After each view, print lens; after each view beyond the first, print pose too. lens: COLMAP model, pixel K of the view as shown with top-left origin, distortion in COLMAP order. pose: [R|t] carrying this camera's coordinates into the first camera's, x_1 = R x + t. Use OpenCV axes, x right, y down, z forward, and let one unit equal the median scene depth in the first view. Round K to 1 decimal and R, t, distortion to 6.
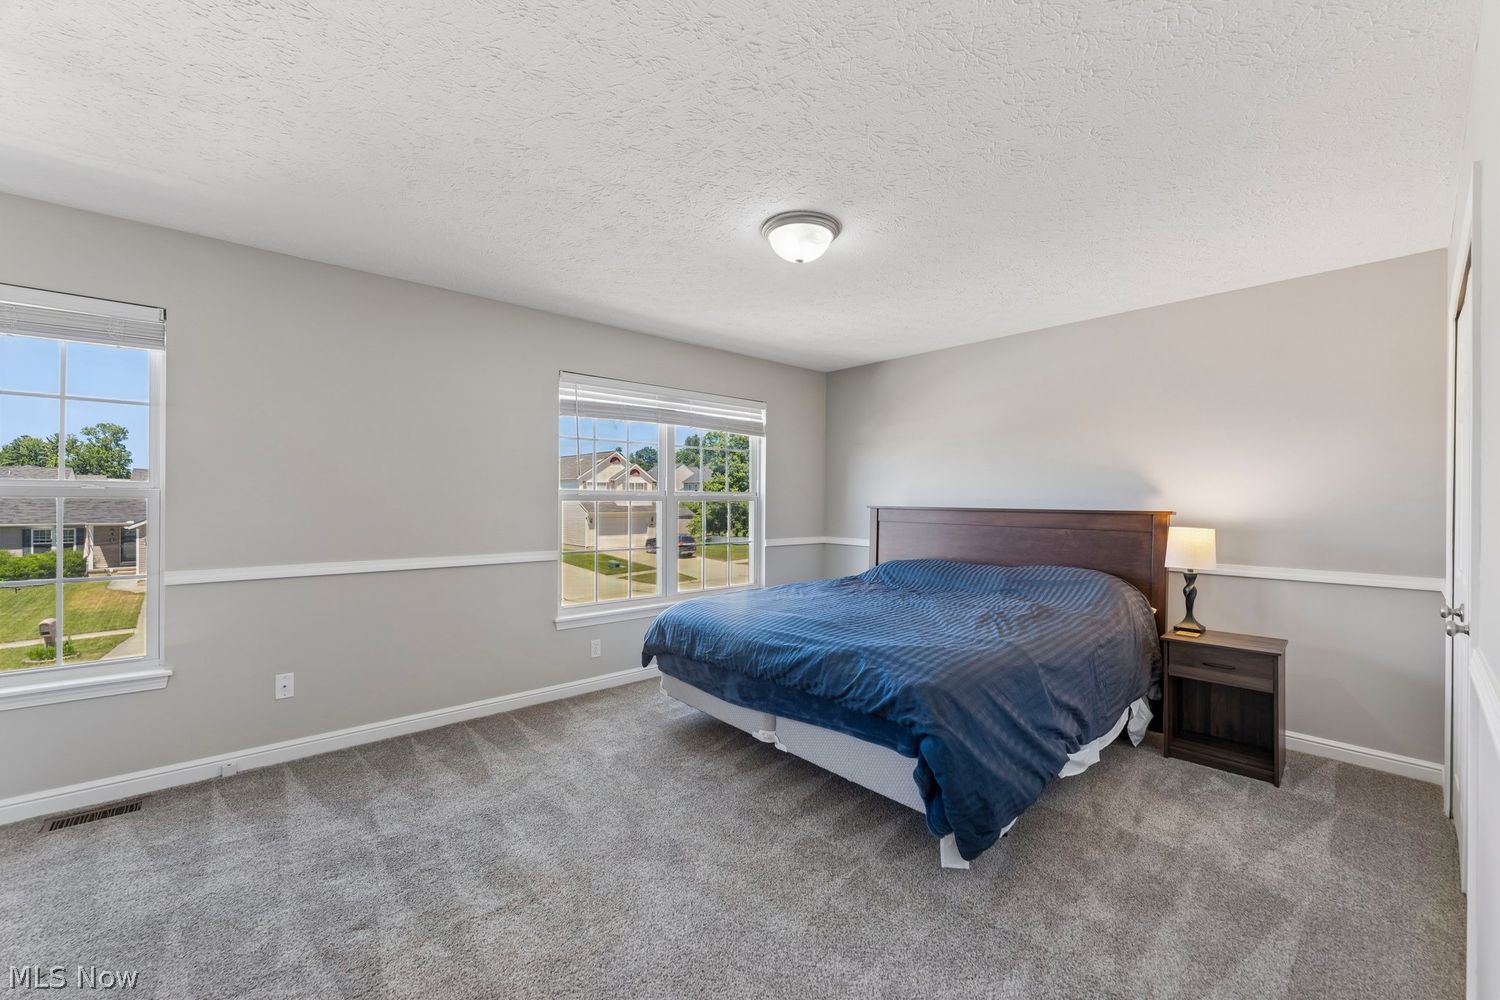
lens RADIAL K [[592.4, 0, 758.7], [0, 592.4, 498.8], [0, 0, 1]] dist [0.001938, -0.000716]
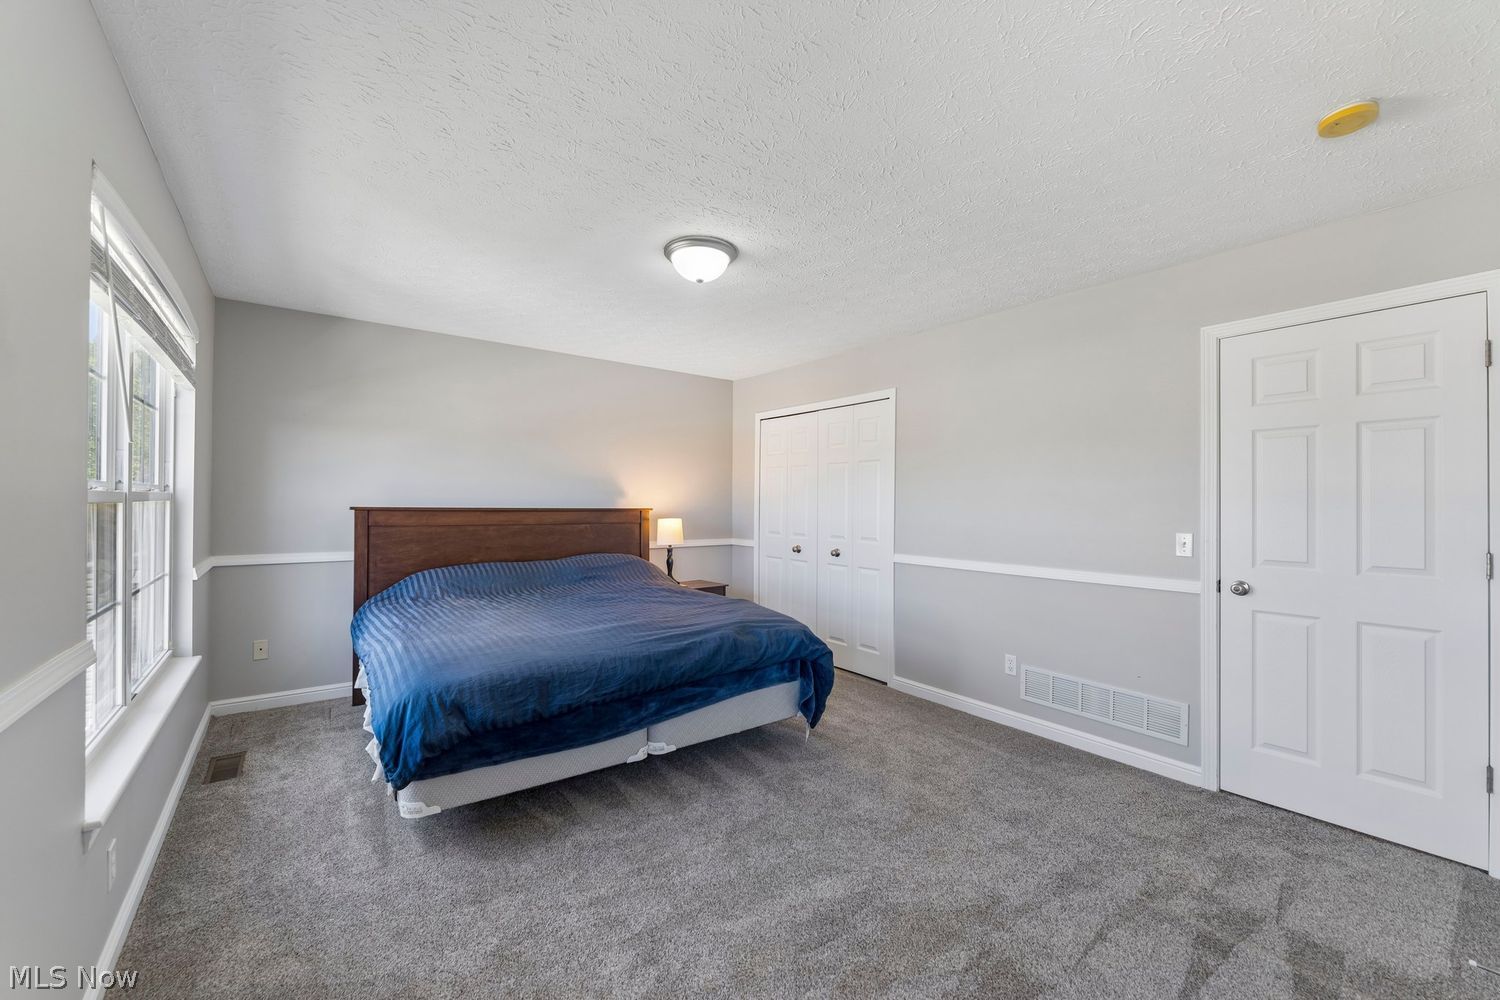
lens RADIAL K [[592.4, 0, 752.3], [0, 592.4, 503.3], [0, 0, 1]] dist [0.001938, -0.000716]
pose [[0.077359, -0.001868, 0.997002, -0.815601], [-0.014244, 0.999894, 0.002978, 0.000642], [-0.996902, -0.014431, 0.077324, 0.682659]]
